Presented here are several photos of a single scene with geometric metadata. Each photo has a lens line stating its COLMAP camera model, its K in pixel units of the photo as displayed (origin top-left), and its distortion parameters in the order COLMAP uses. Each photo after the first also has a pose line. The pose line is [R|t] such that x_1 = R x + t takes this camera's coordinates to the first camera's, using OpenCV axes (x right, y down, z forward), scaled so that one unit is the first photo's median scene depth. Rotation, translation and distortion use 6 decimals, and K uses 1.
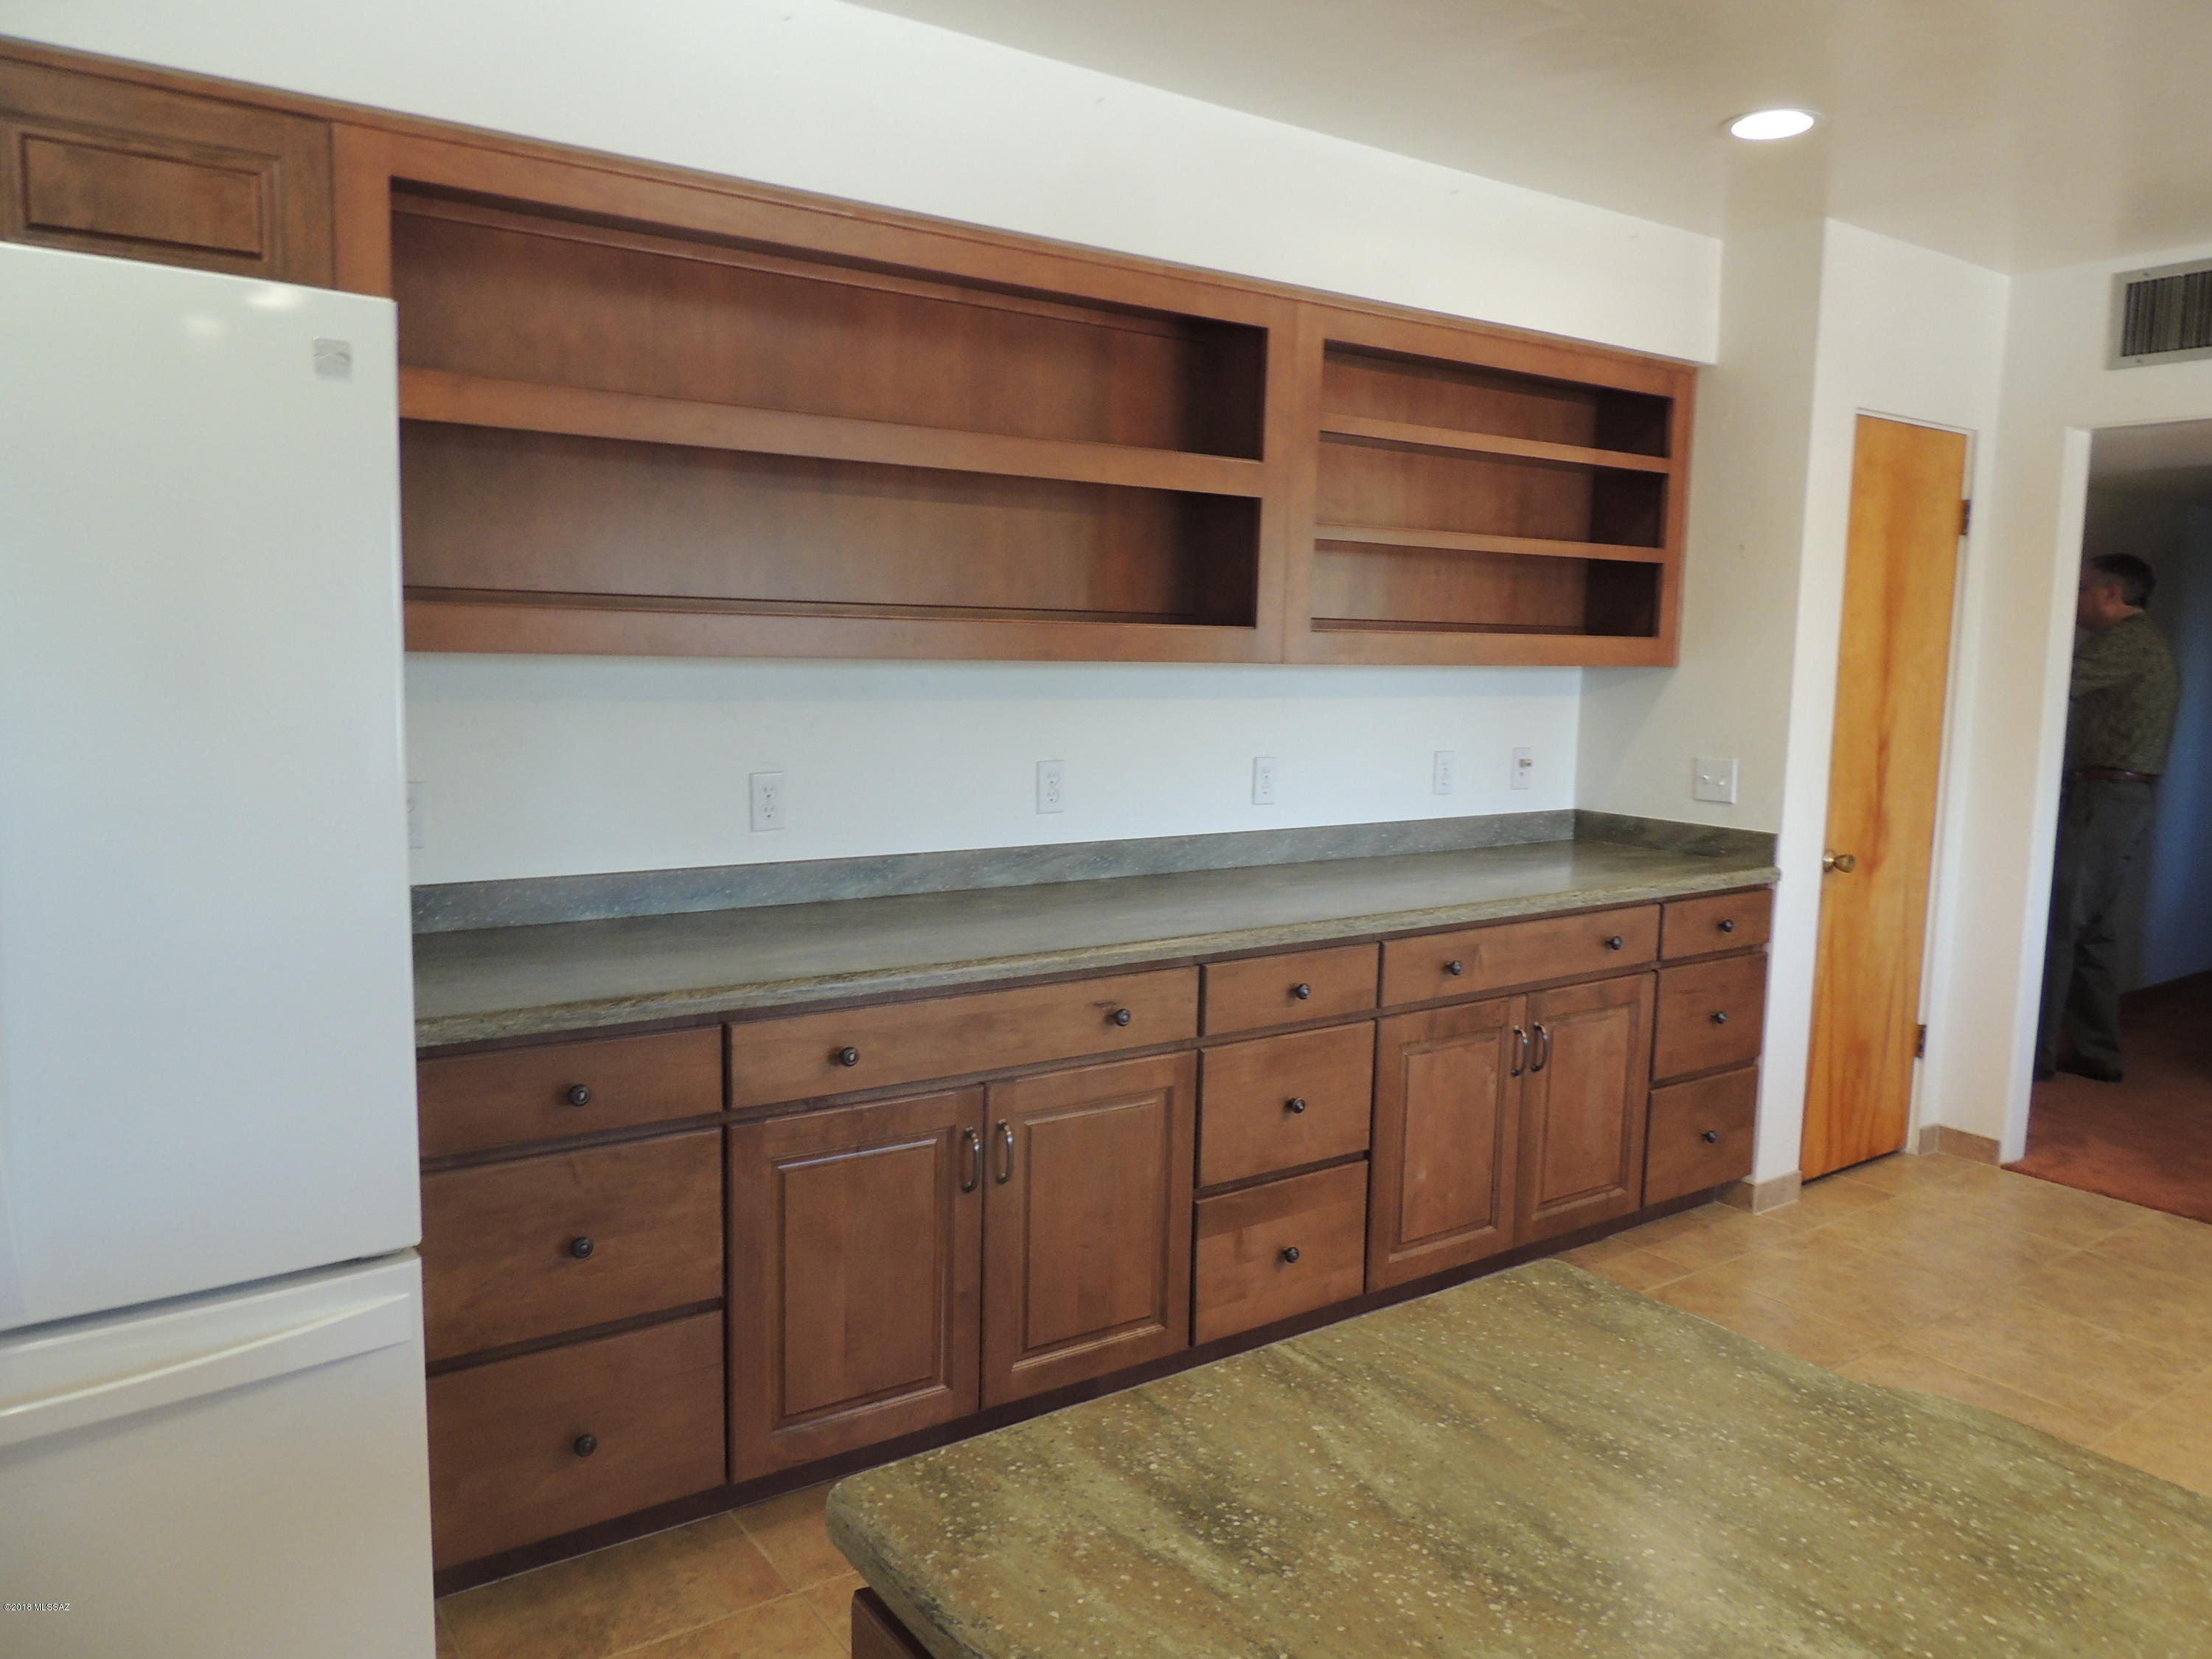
lens RADIAL K [[1583.4, 0, 1116.9], [0, 1583.4, 834.7], [0, 0, 1]] dist [-0.021979, 0.001543]
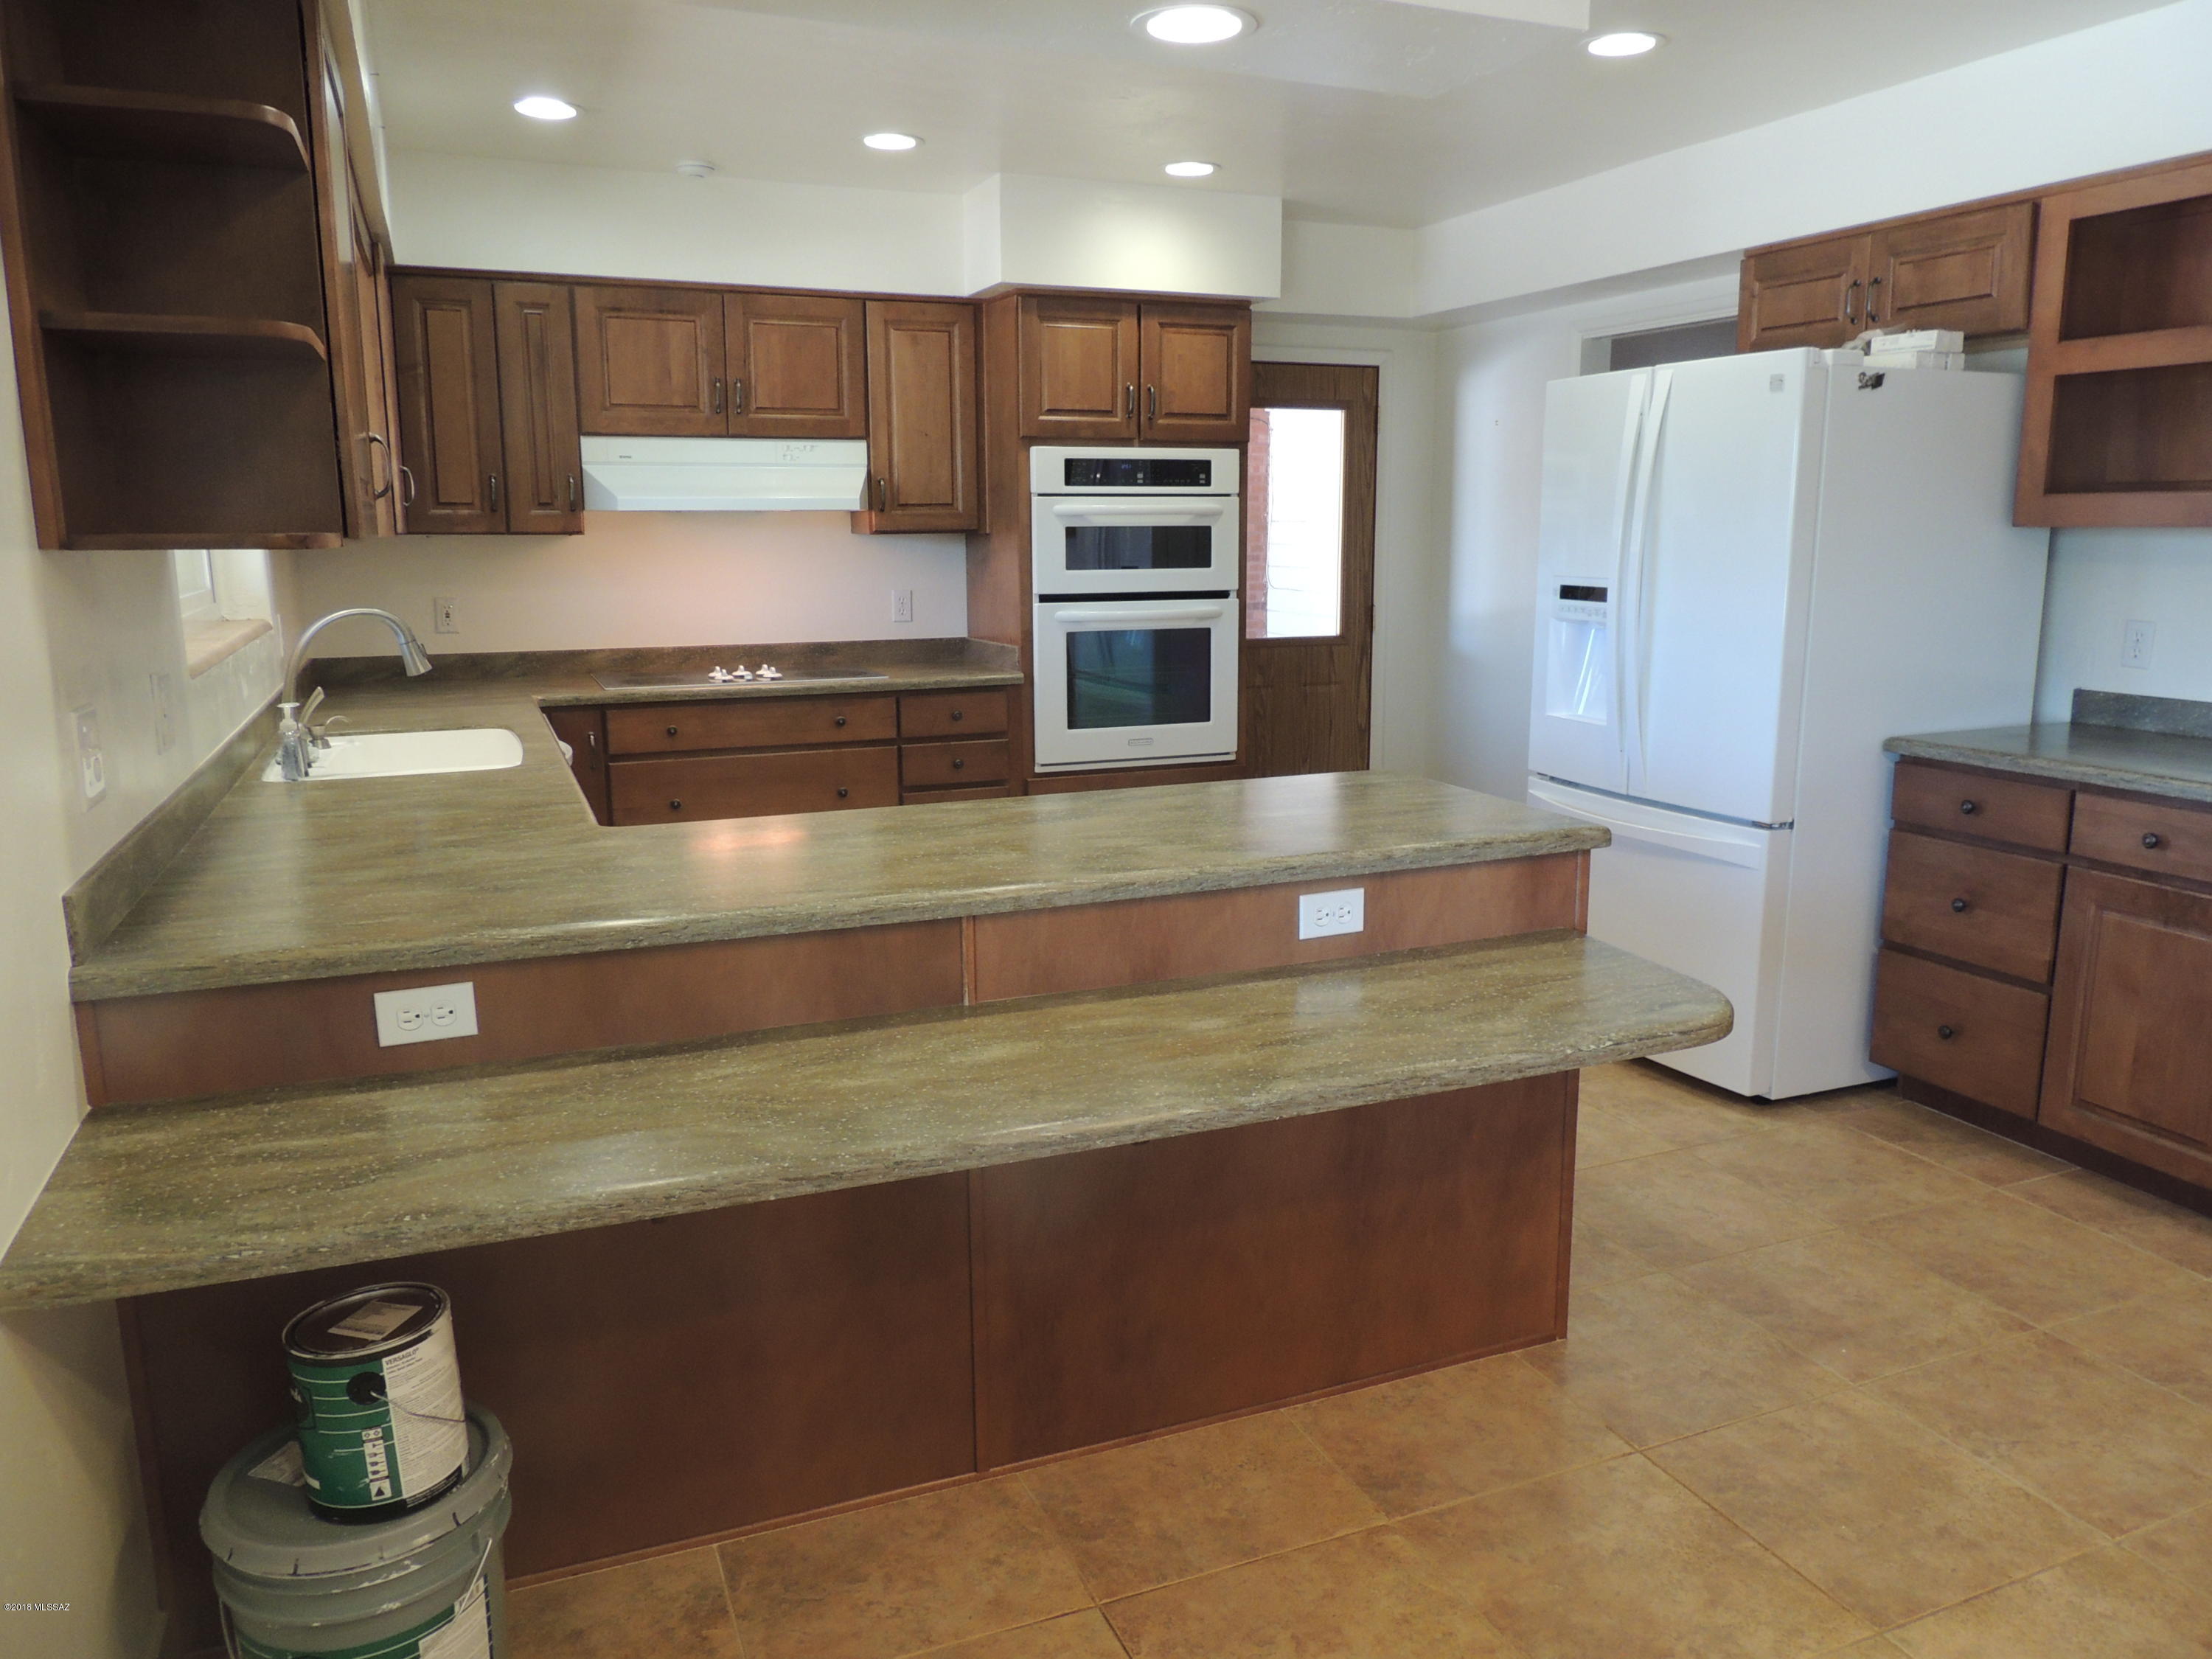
lens RADIAL K [[1583.4, 0, 1116.9], [0, 1583.4, 834.7], [0, 0, 1]] dist [-0.021979, 0.001543]
pose [[-0.220318, 0.163737, -0.961587, 0.339752], [-0.117404, 0.974192, 0.192783, -0.002966], [0.968337, 0.155368, -0.195409, 0.121194]]
